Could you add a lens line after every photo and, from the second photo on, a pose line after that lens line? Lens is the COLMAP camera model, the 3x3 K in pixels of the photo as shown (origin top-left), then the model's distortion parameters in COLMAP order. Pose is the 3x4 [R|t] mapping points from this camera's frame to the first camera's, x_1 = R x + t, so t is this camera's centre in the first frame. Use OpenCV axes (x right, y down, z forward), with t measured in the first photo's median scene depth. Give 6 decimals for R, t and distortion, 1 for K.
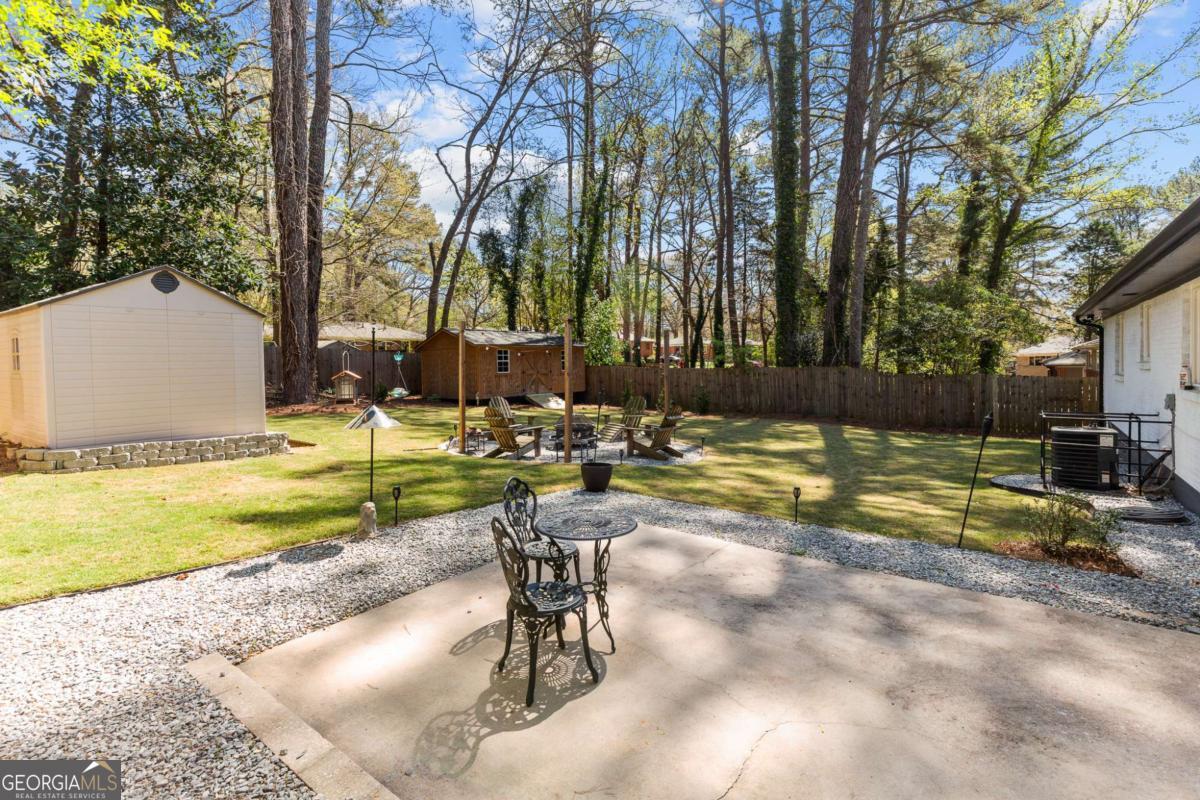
lens RADIAL K [[559.0, 0, 601.4], [0, 559.0, 386.0], [0, 0, 1]] dist [0.002407, 0.000265]
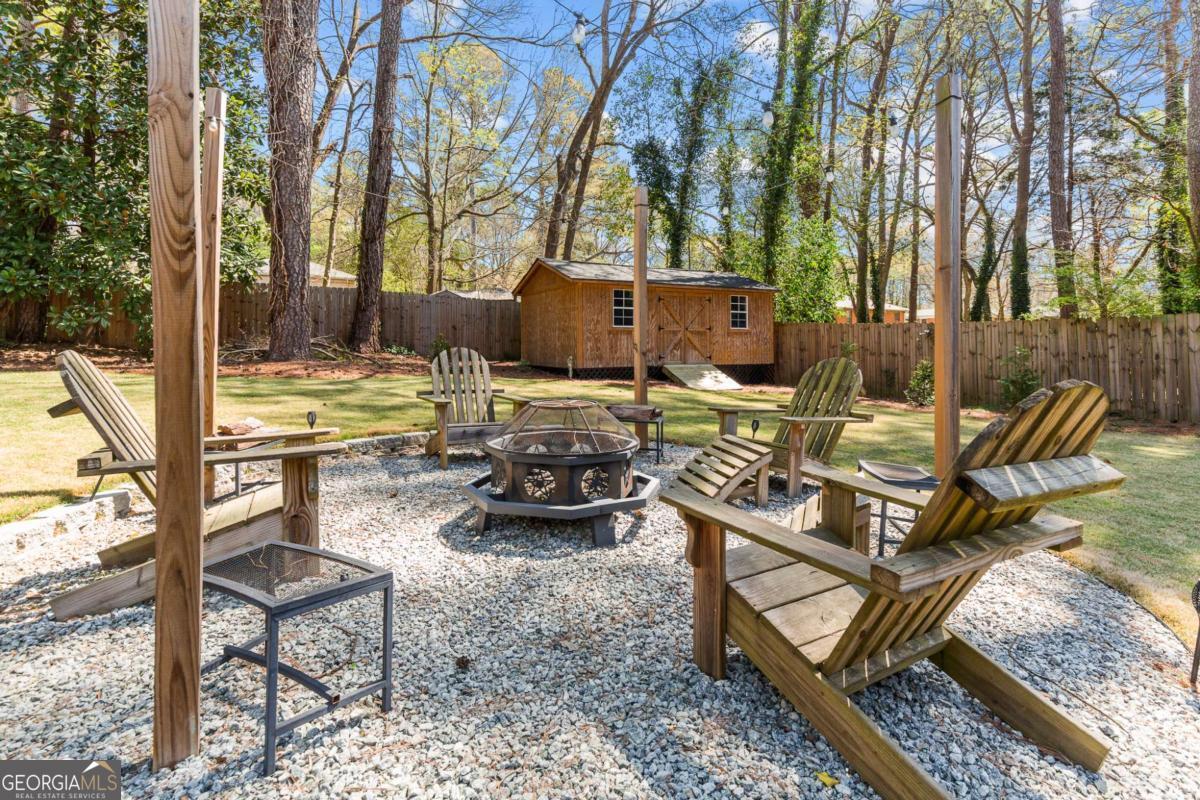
lens RADIAL K [[574.0, 0, 587.2], [0, 574.0, 347.0], [0, 0, 1]] dist [0.001448, 0.000149]
pose [[0.915128, 0.019502, -0.402693, 0.035833], [-0.032929, 0.999108, -0.026446, 0.013383], [0.401817, 0.037462, 0.914953, 0.335939]]
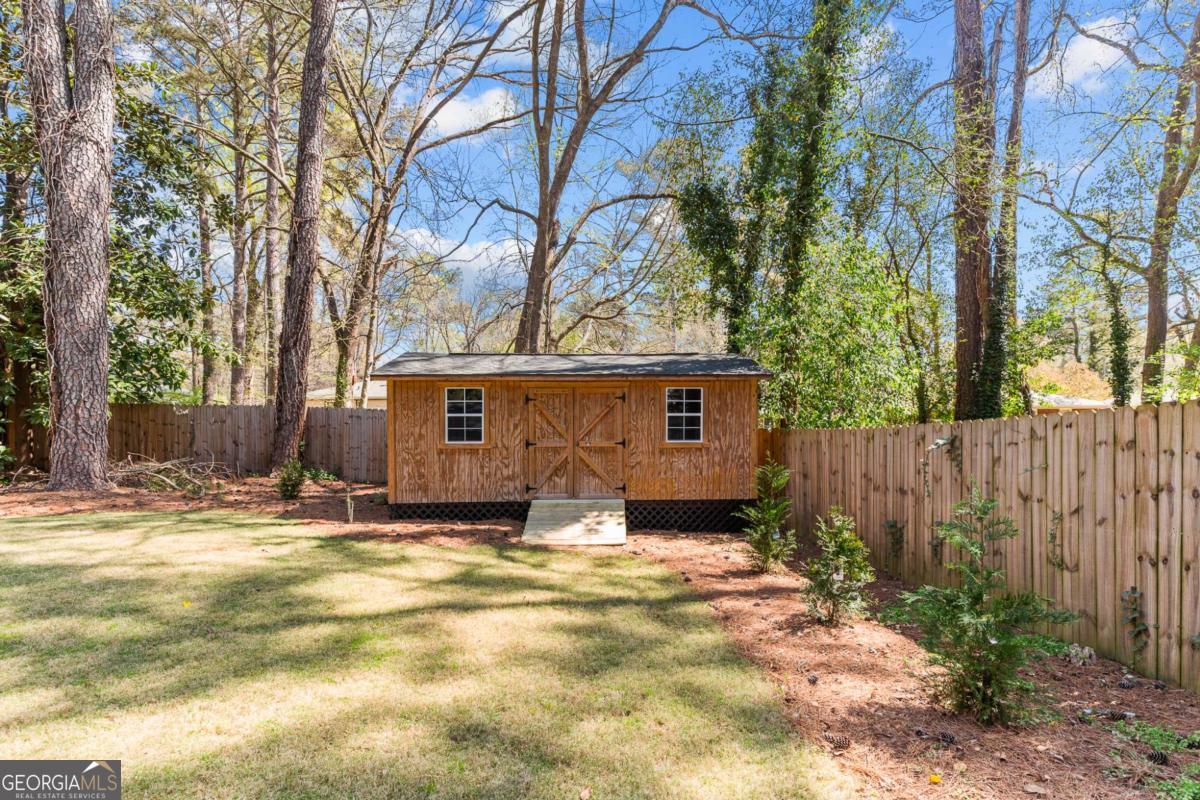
lens RADIAL K [[573.4, 0, 606.5], [0, 573.4, 468.7], [0, 0, 1]] dist [0.023414, 0.000022]
pose [[0.646776, 0.022624, -0.762344, 0.181175], [-0.037789, 0.999283, -0.002406, -0.006619], [0.761743, 0.030364, 0.647168, 0.665887]]
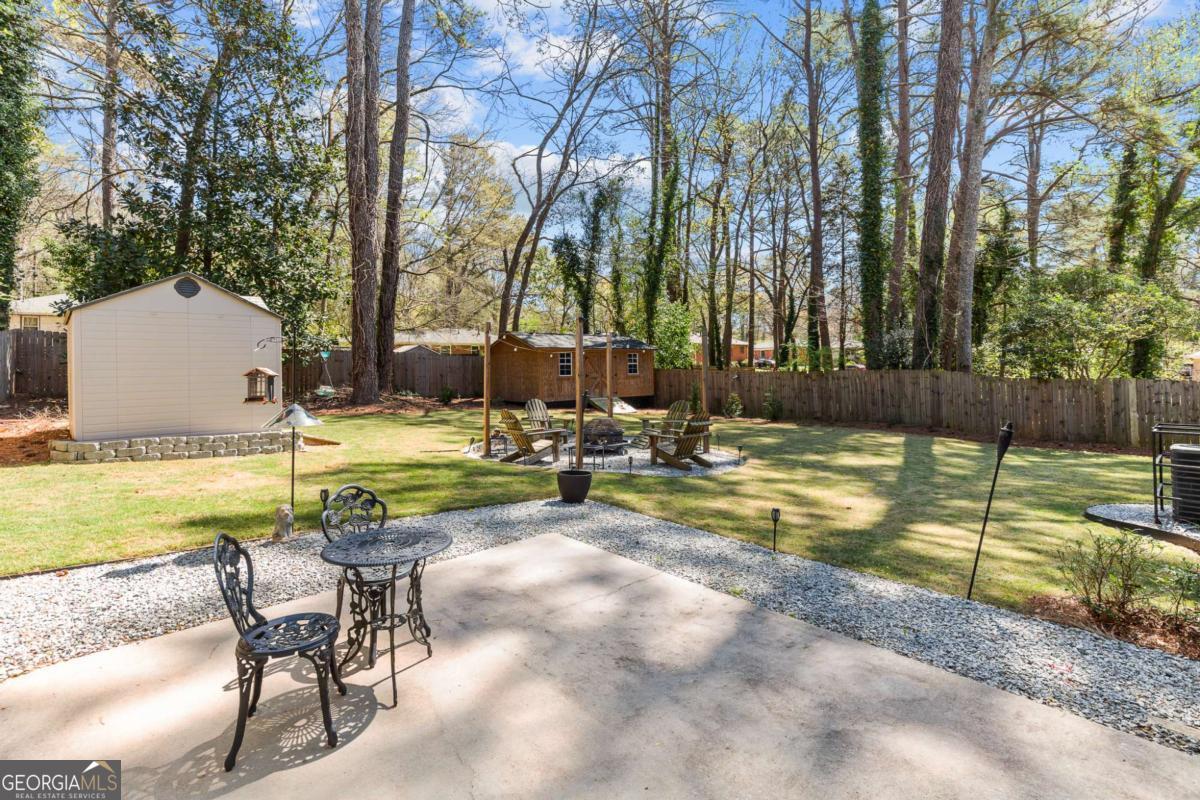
lens RADIAL K [[561.5, 0, 595.9], [0, 561.5, 371.2], [0, 0, 1]] dist [0.002254, 0.000209]
pose [[0.982227, 0.000707, -0.187698, 0.053297], [-0.007405, 0.999360, -0.034985, 0.001750], [0.187553, 0.035753, 0.981604, 0.027272]]
